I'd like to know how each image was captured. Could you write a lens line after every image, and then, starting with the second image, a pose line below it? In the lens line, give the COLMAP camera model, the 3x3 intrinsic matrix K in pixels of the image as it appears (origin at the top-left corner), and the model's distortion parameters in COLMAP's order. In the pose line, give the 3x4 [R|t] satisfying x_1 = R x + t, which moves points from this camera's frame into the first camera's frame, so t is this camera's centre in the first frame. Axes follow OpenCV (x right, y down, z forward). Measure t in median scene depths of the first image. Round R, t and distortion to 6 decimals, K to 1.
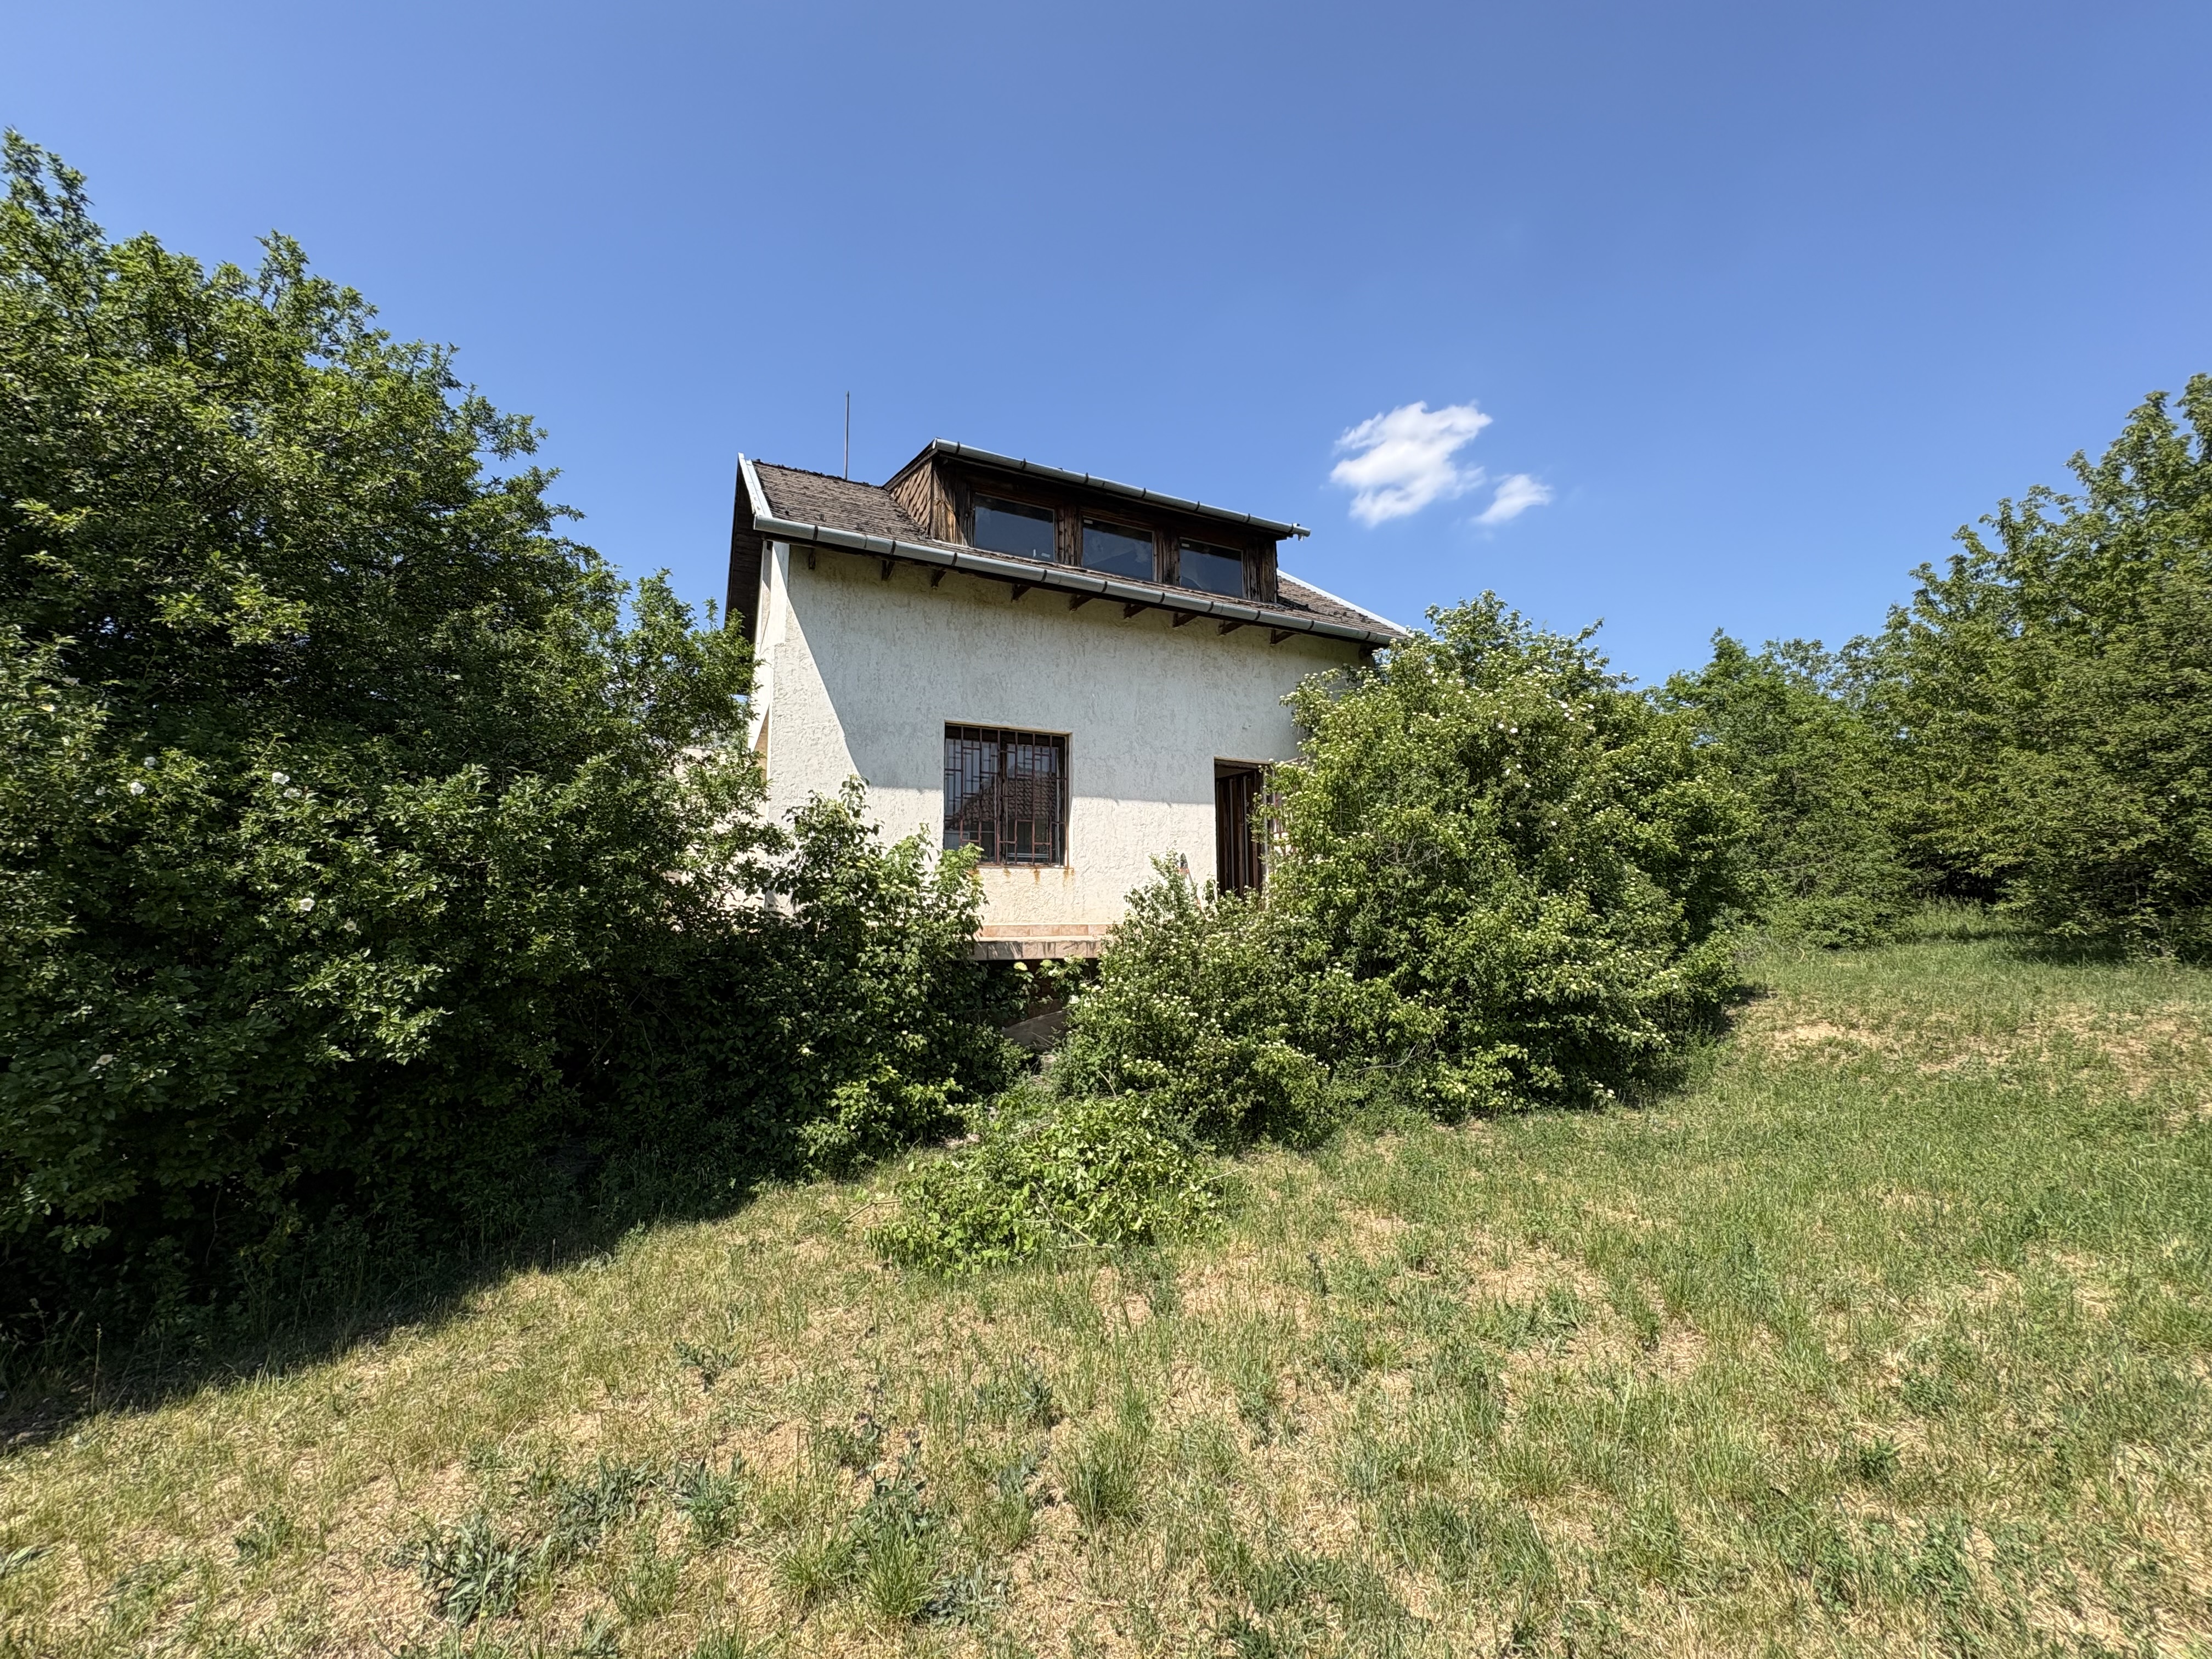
lens RADIAL K [[886.4, 0, 1102.3], [0, 886.4, 830.6], [0, 0, 1]] dist [-0.000689, -0.000135]
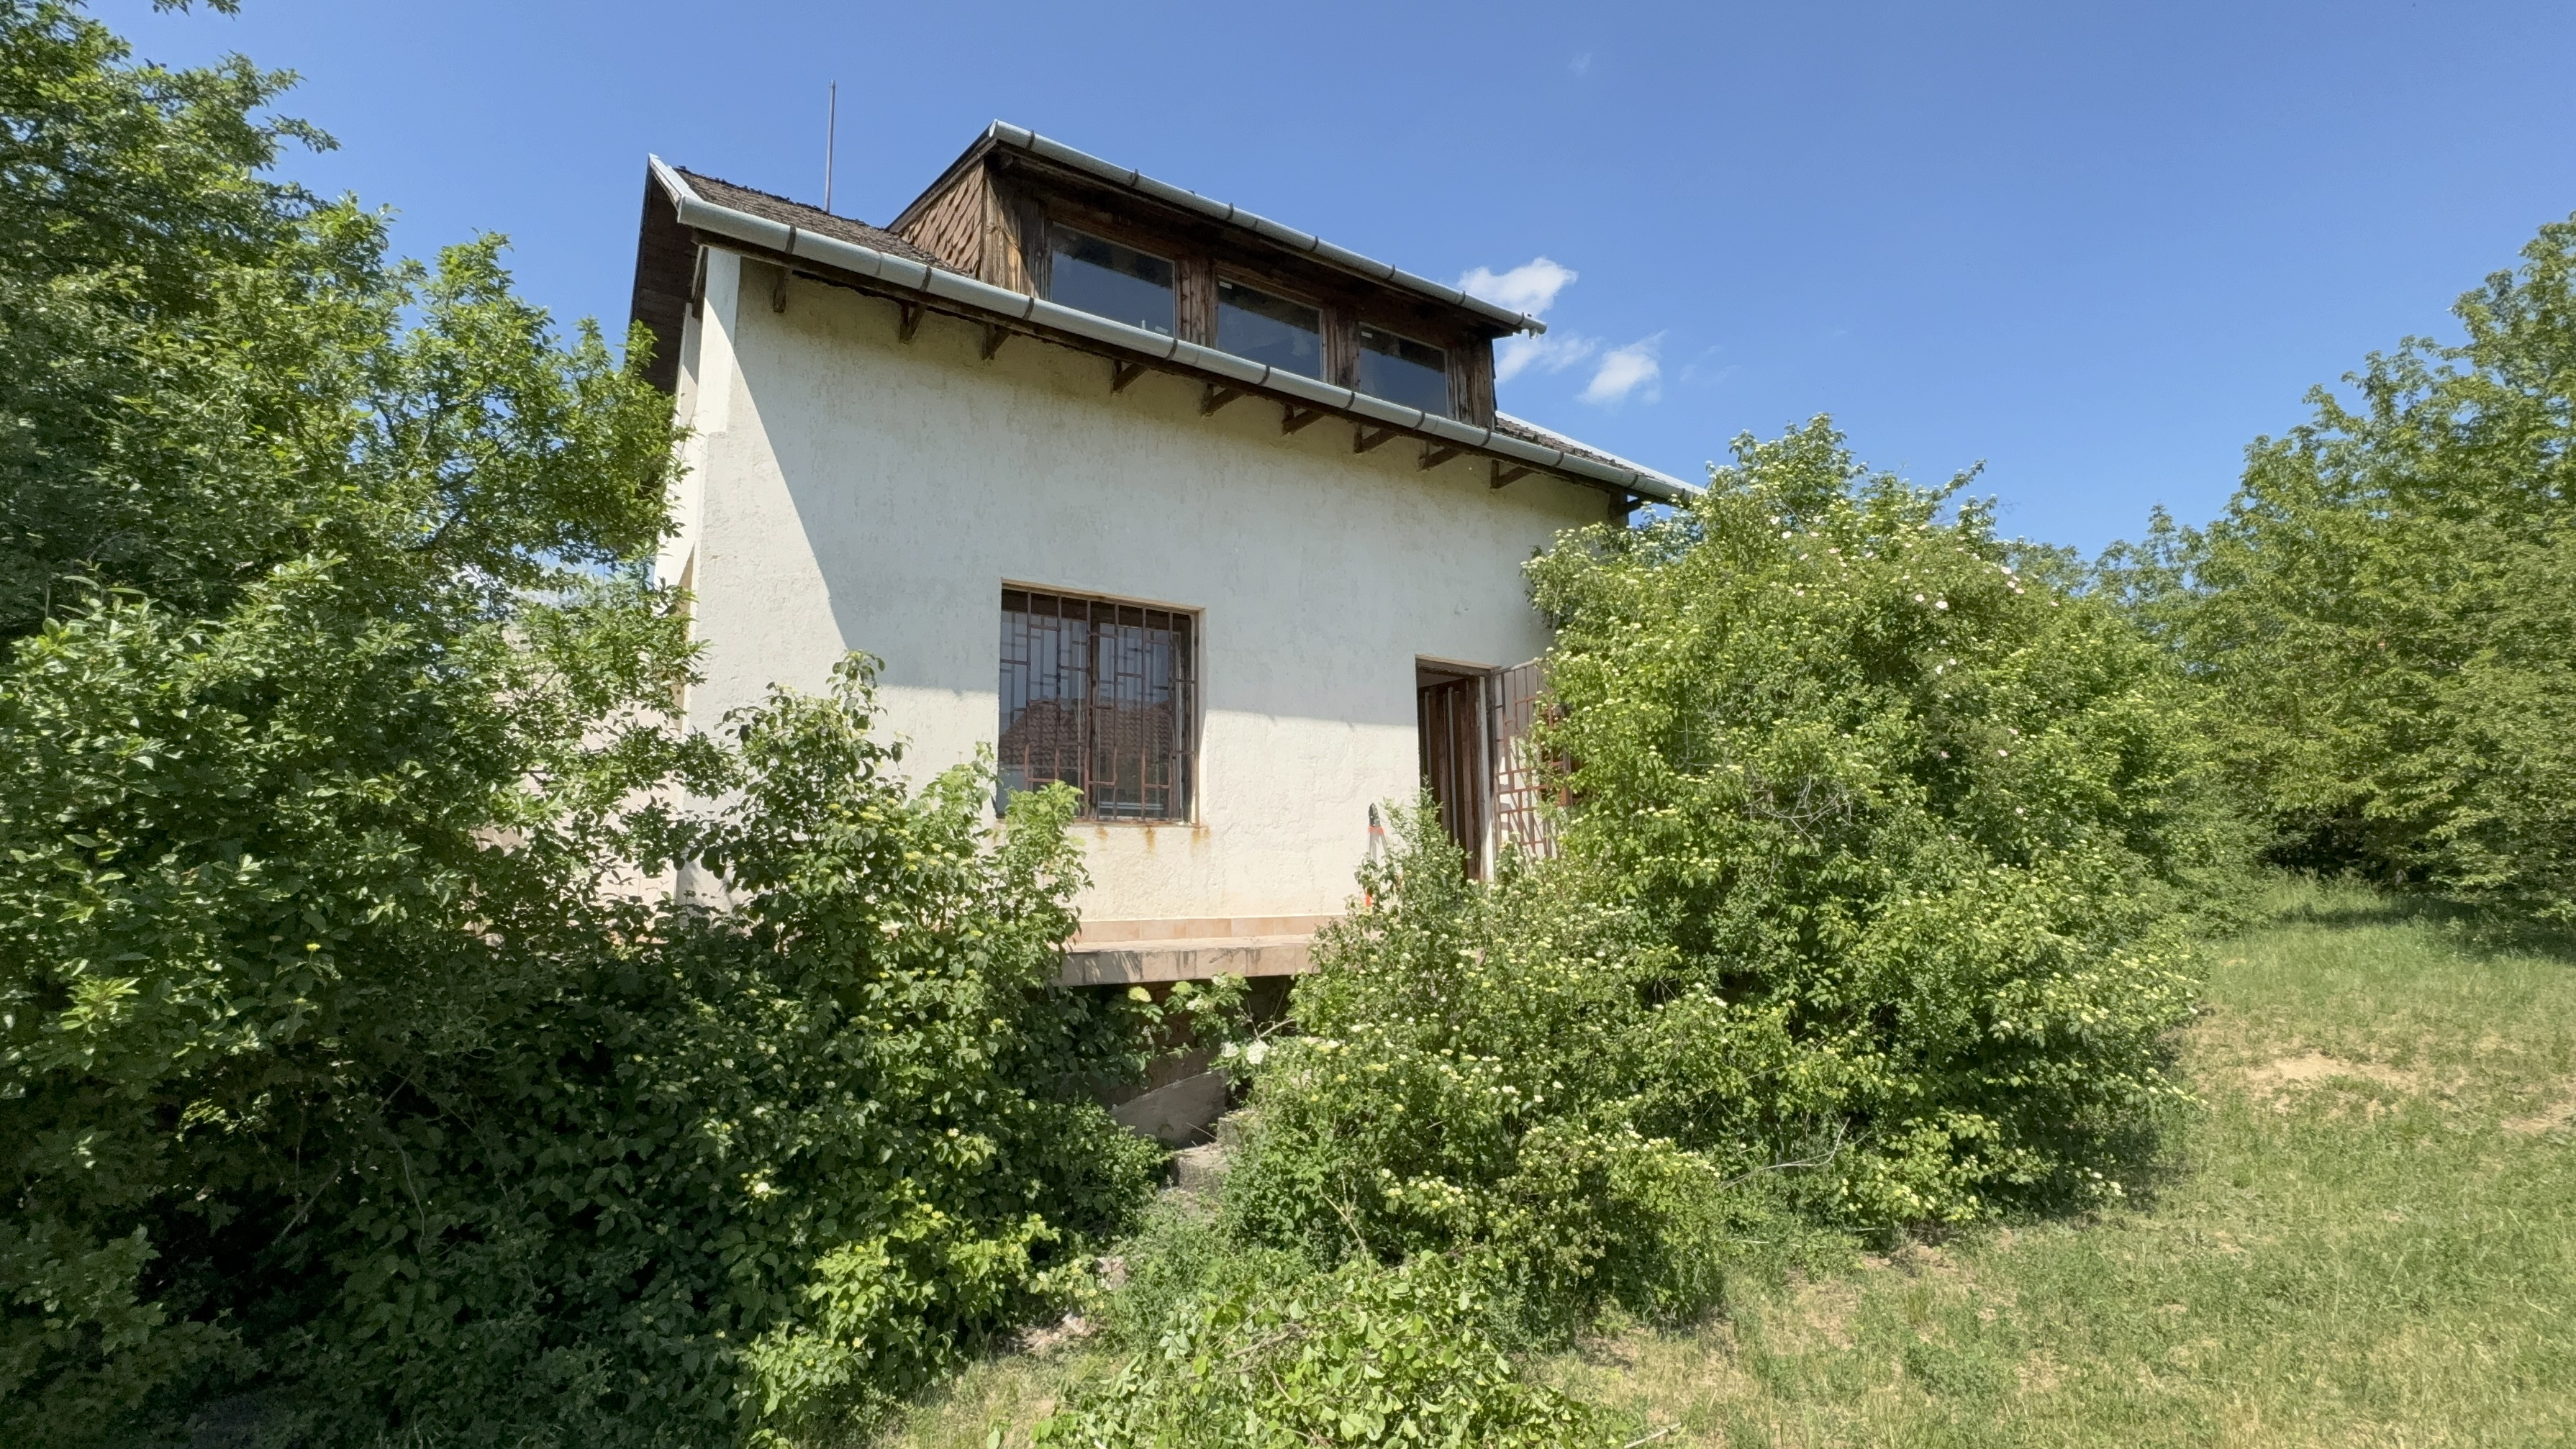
lens RADIAL K [[1177.1, 0, 1294.8], [0, 1177.1, 720.1], [0, 0, 1]] dist [-0.000943, 0.001573]
pose [[0.991838, 0.011228, 0.127005, -0.101842], [-0.004439, 0.998552, -0.053613, 0.016380], [-0.127423, 0.052612, 0.990452, 0.240366]]
